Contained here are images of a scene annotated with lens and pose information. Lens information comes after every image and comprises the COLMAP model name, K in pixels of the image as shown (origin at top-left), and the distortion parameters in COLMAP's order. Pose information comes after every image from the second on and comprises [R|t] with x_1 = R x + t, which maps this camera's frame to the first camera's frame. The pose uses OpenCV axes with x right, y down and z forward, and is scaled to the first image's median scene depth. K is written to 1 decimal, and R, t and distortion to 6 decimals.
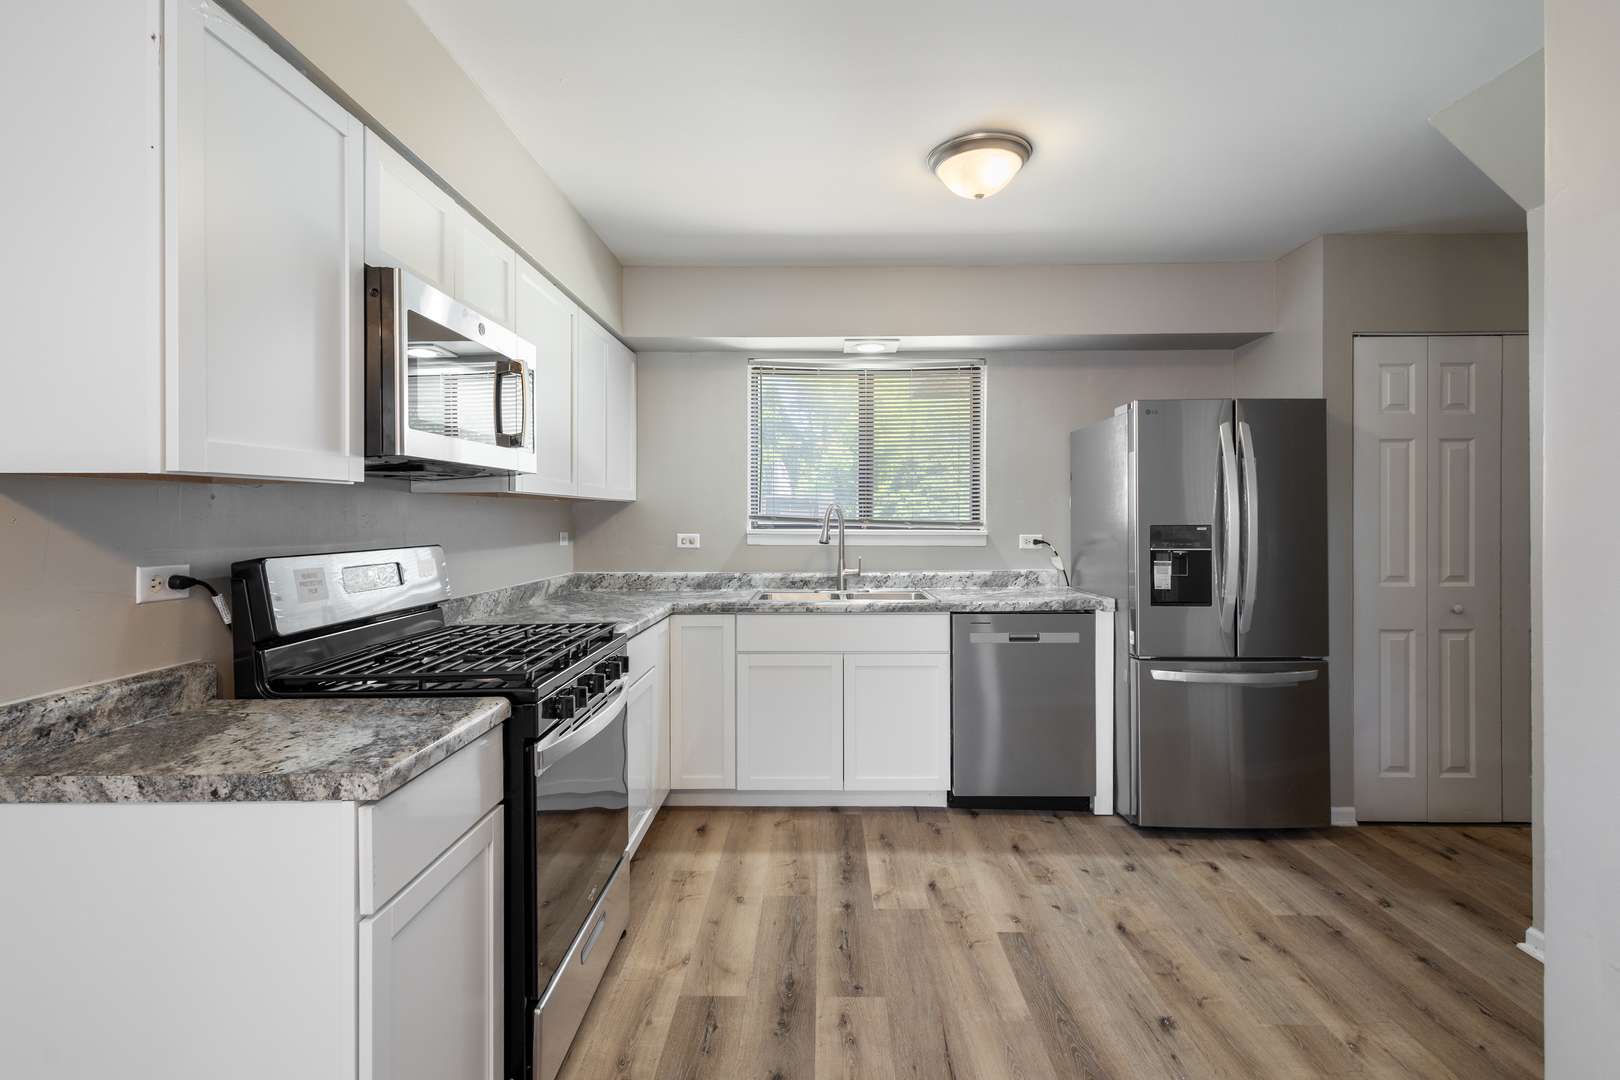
lens RADIAL K [[744.9, 0, 820.5], [0, 744.9, 510.4], [0, 0, 1]] dist [0.008548, -0.004054]
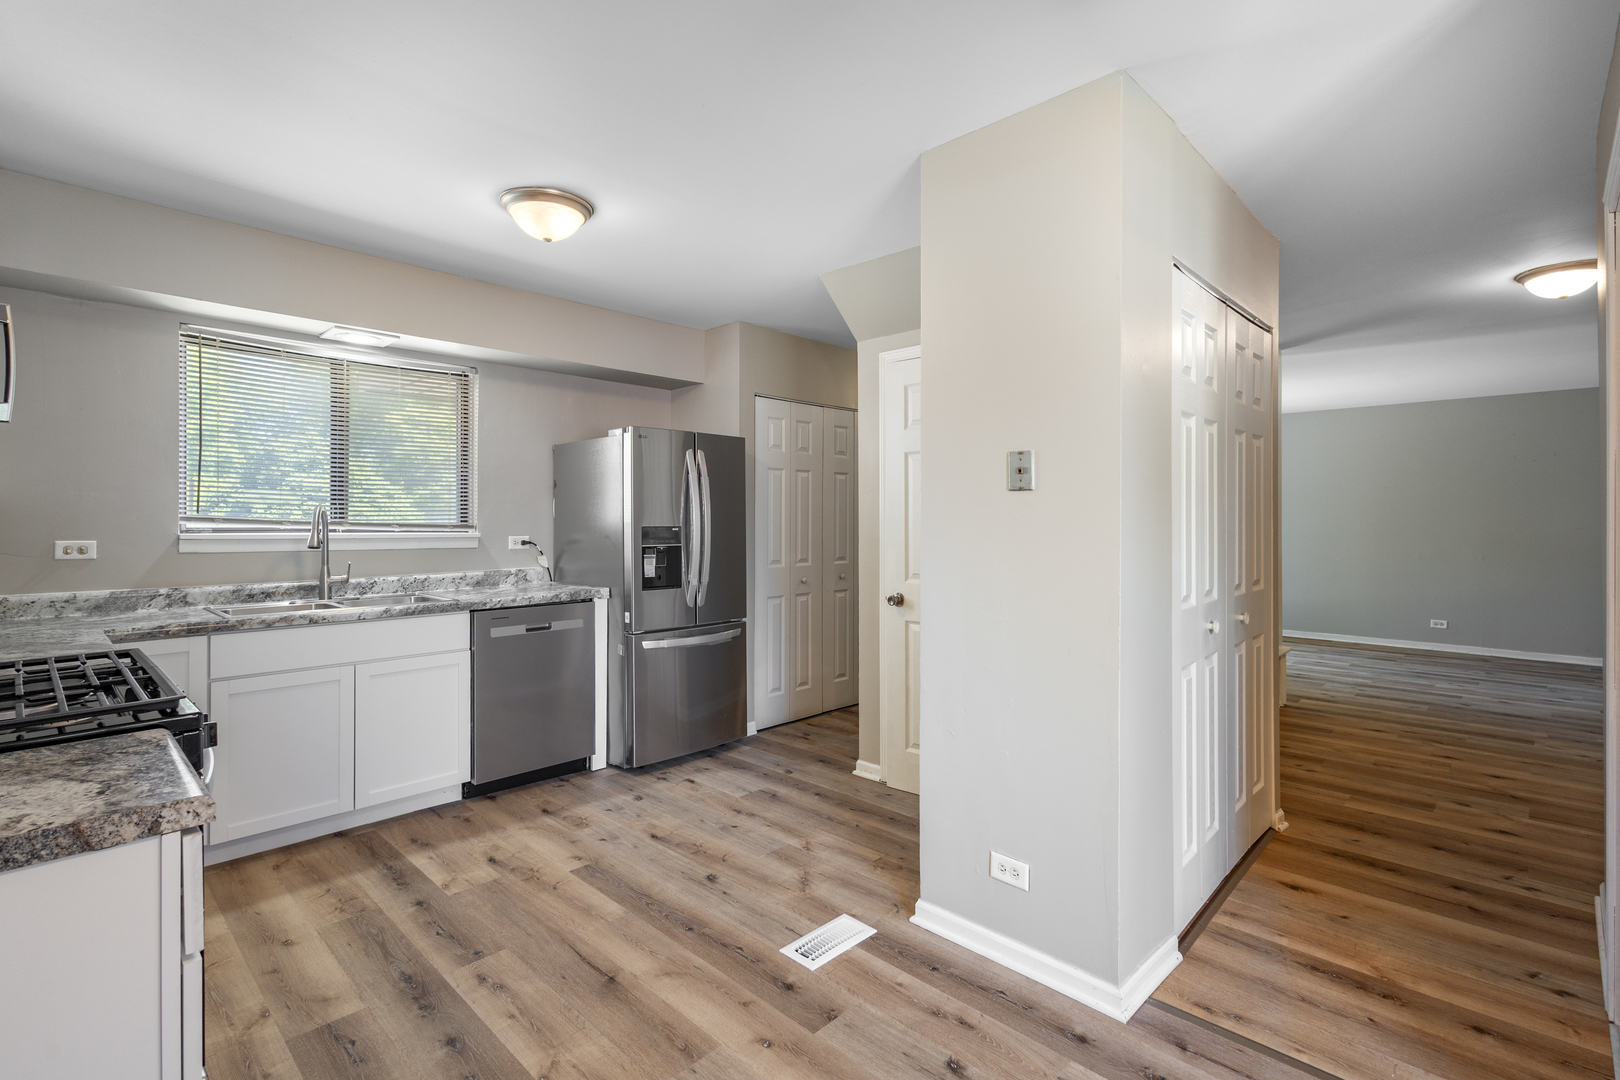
lens RADIAL K [[744.9, 0, 798.6], [0, 744.9, 511.4], [0, 0, 1]] dist [0.008548, -0.004054]
pose [[0.688687, 0.012477, 0.724951, -0.288383], [-0.008811, 0.999922, -0.008840, 0.002984], [-0.725005, -0.000300, 0.688743, -0.057255]]
